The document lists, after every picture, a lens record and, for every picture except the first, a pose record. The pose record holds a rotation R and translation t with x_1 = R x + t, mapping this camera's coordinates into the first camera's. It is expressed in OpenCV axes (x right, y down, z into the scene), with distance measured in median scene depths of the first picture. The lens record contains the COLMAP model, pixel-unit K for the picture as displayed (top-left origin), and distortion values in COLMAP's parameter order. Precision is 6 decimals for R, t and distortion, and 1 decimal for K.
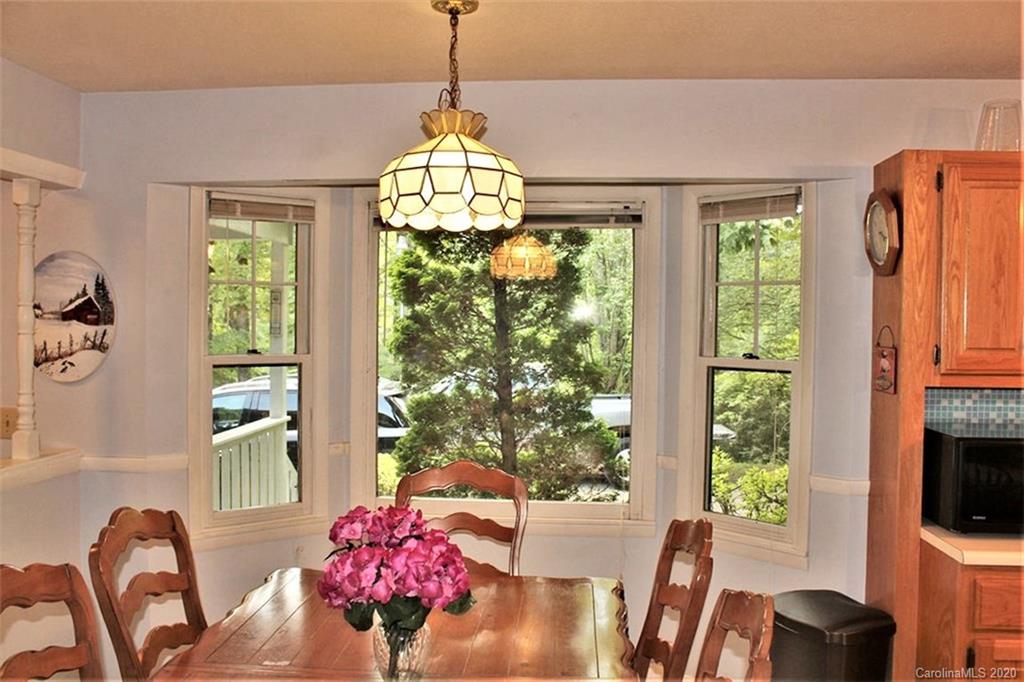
lens RADIAL K [[882.0, 0, 507.2], [0, 882.0, 343.6], [0, 0, 1]] dist [-0.154883, 0.127328]
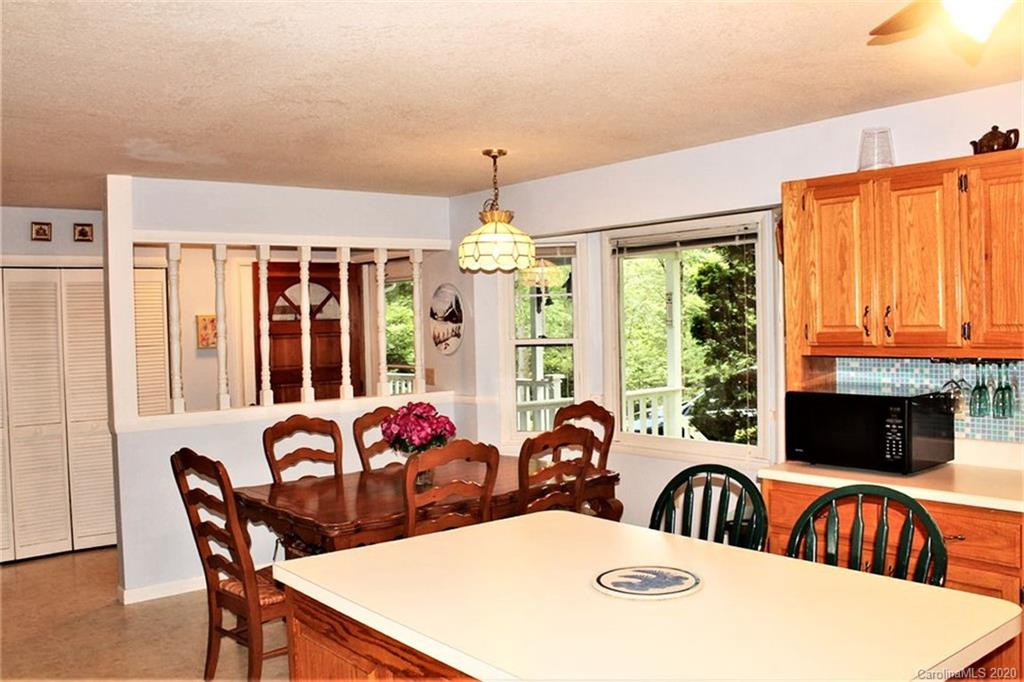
lens RADIAL K [[882.0, 0, 519.4], [0, 882.0, 344.8], [0, 0, 1]] dist [-0.154883, 0.127328]
pose [[0.697843, -0.006623, -0.716220, 1.057234], [0.015313, 0.999867, 0.005673, 0.017550], [0.716087, -0.014926, 0.697851, -0.251280]]
